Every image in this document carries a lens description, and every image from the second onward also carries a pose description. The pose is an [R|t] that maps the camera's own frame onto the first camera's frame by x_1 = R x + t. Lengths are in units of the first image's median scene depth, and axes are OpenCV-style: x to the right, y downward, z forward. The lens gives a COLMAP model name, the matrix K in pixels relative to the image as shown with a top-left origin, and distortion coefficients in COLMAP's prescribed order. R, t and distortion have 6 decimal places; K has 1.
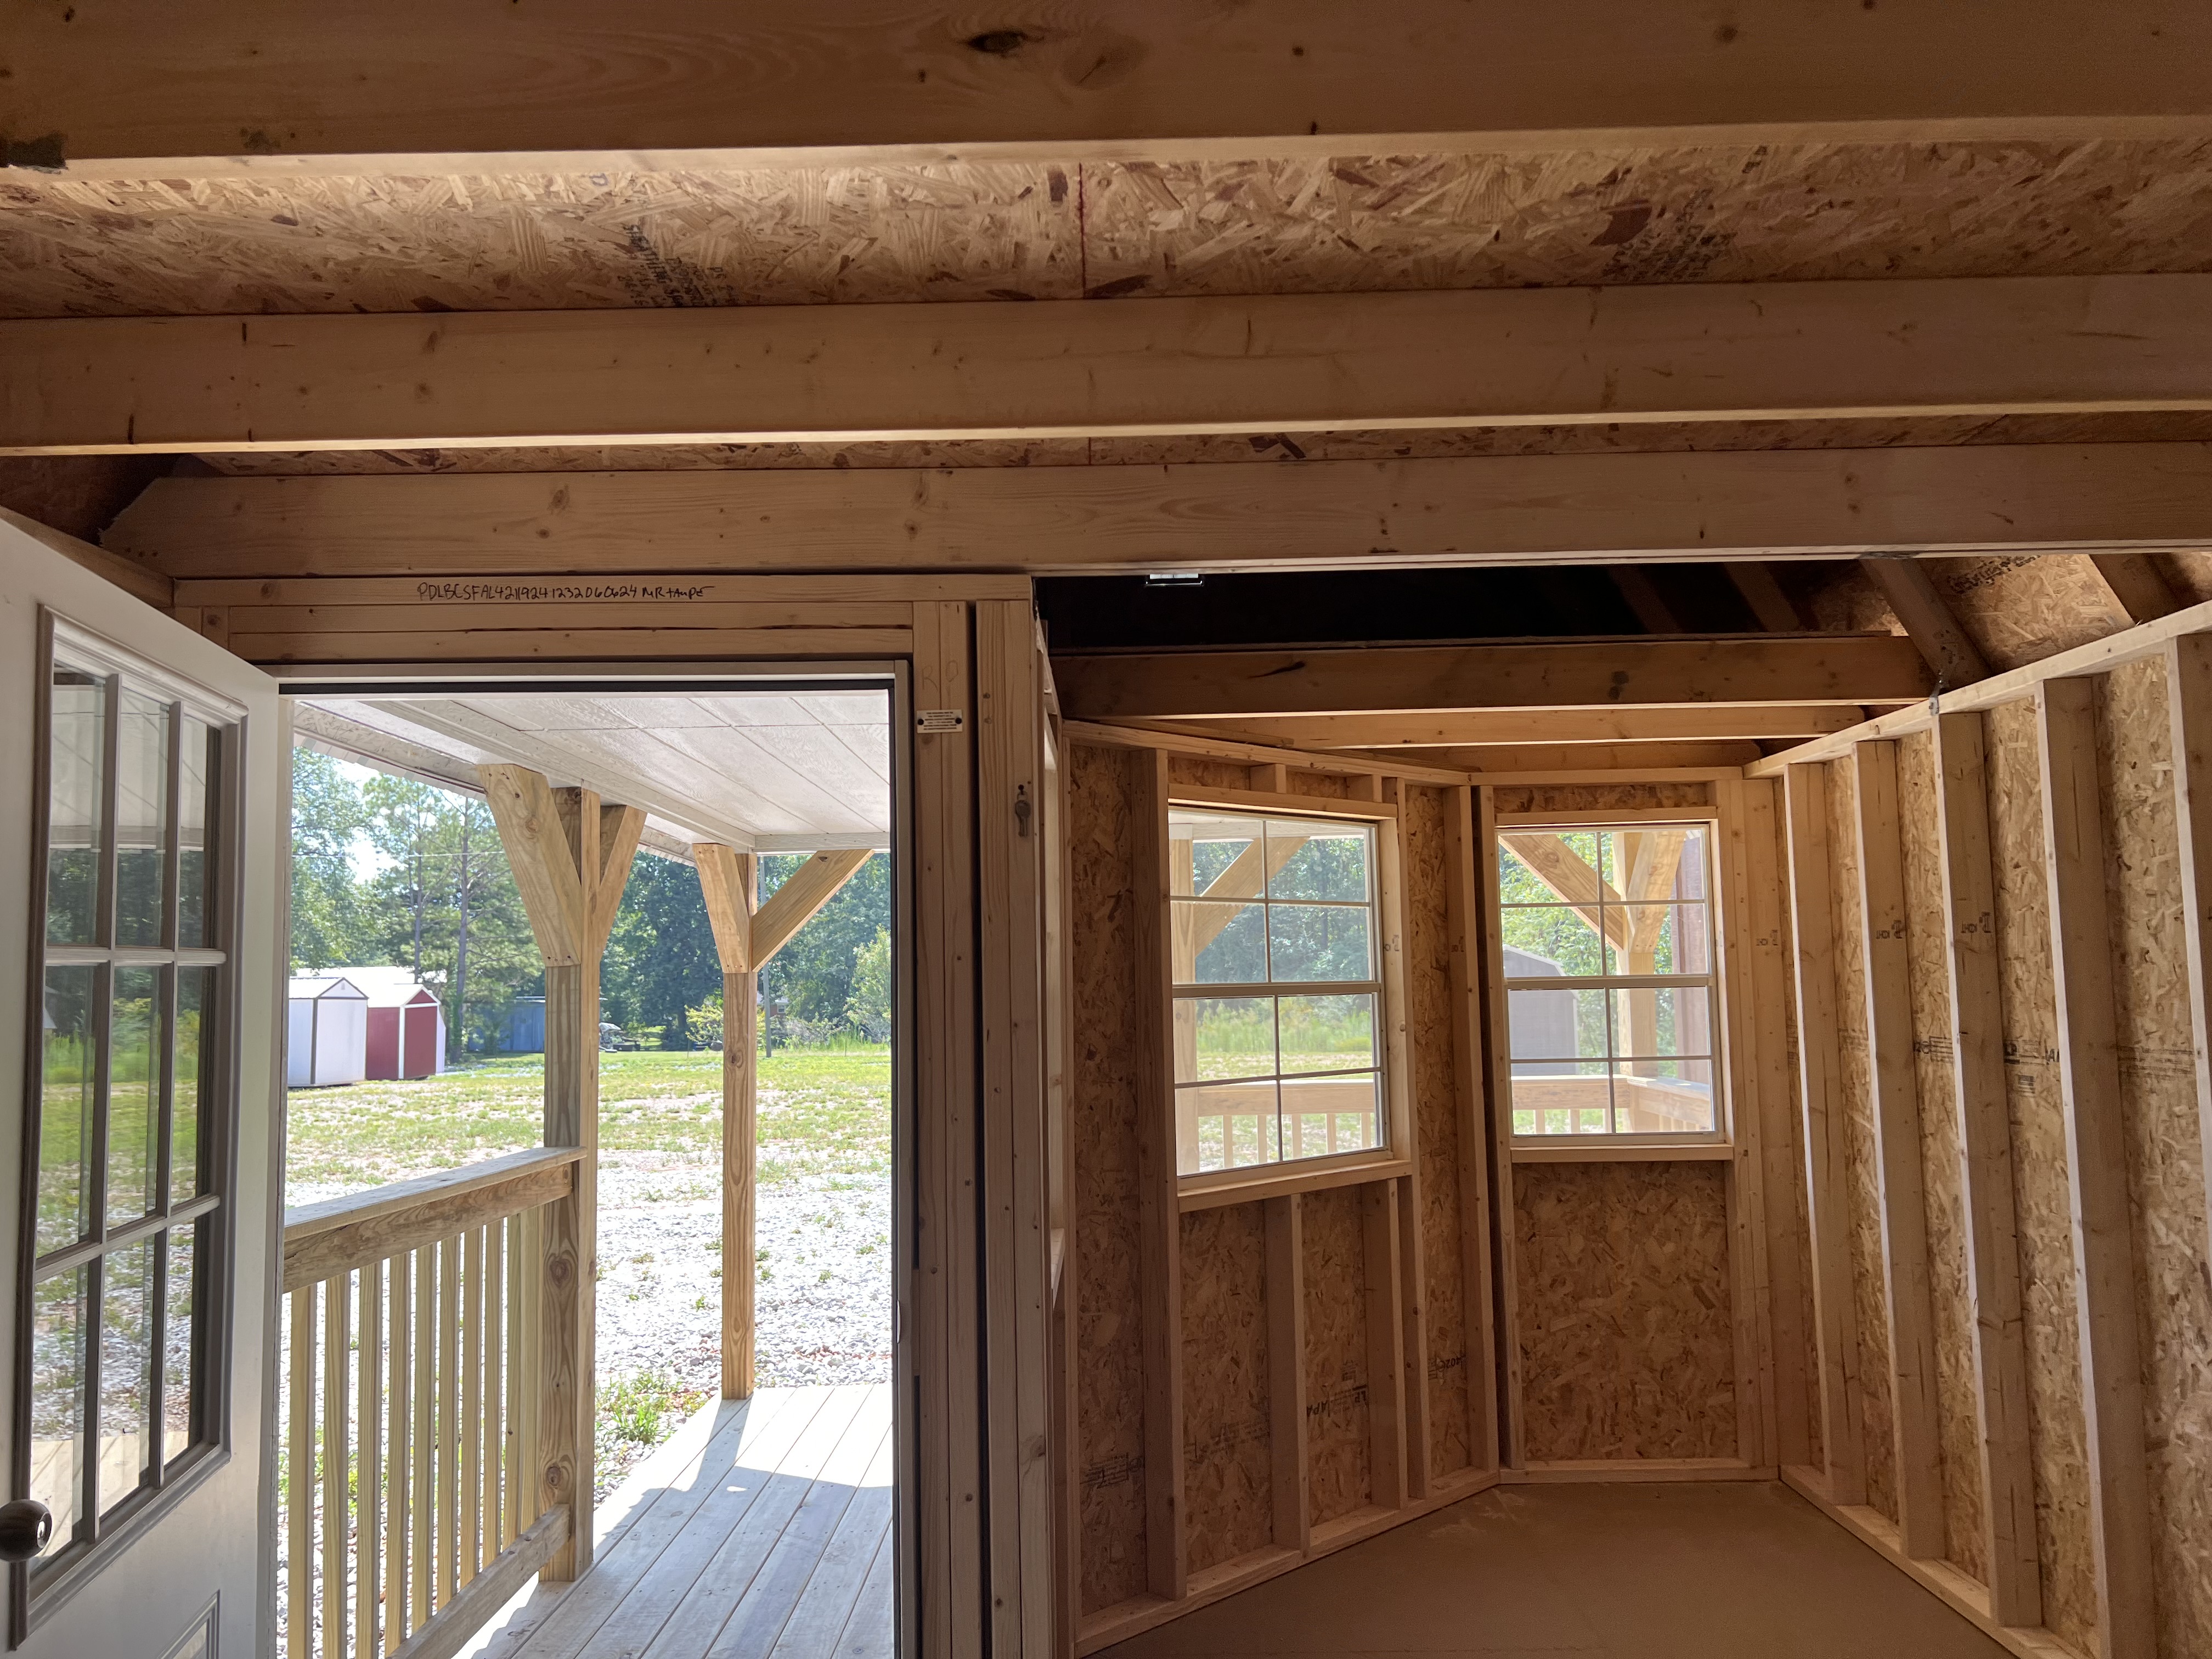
lens RADIAL K [[1684.0, 0, 1090.1], [0, 1684.0, 846.0], [0, 0, 1]] dist [0.027422, -0.005926]
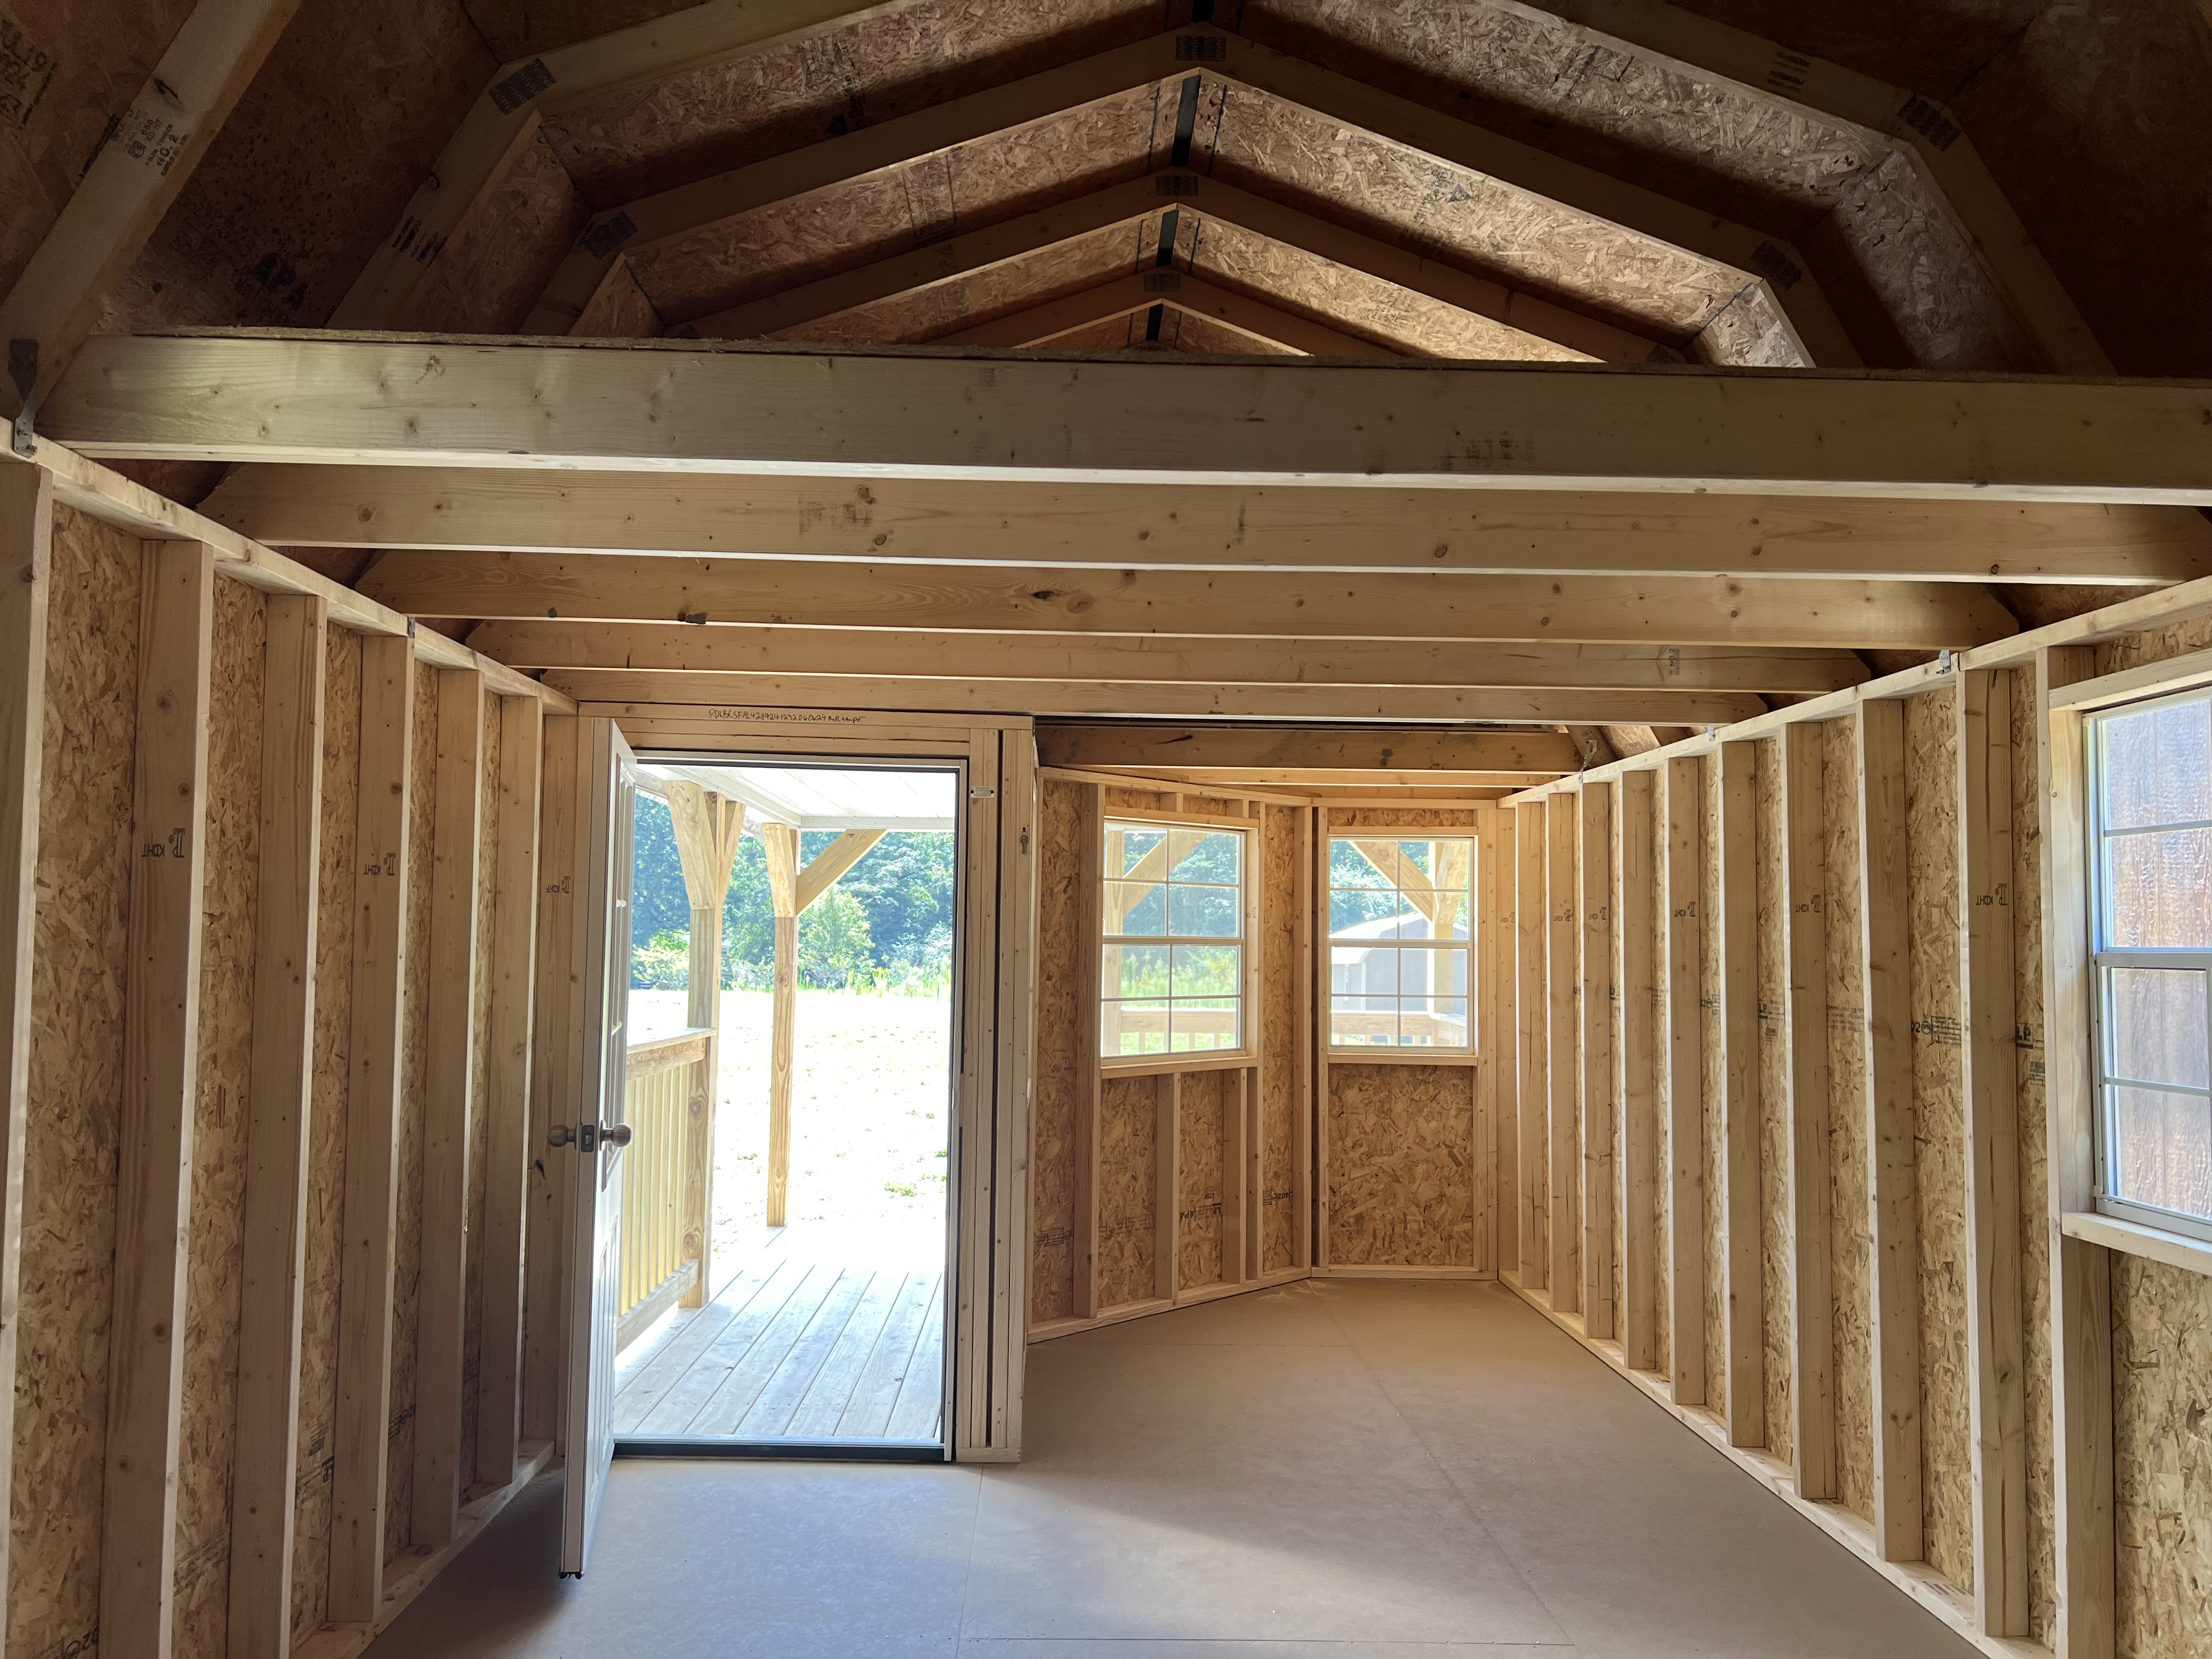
lens RADIAL K [[1684.0, 0, 1112.0], [0, 1684.0, 822.0], [0, 0, 1]] dist [0.027422, -0.005926]
pose [[0.998347, 0.036030, 0.044789, -0.014819], [-0.036597, 0.999259, 0.011904, -0.038000], [-0.044327, -0.013524, 0.998926, -0.512812]]
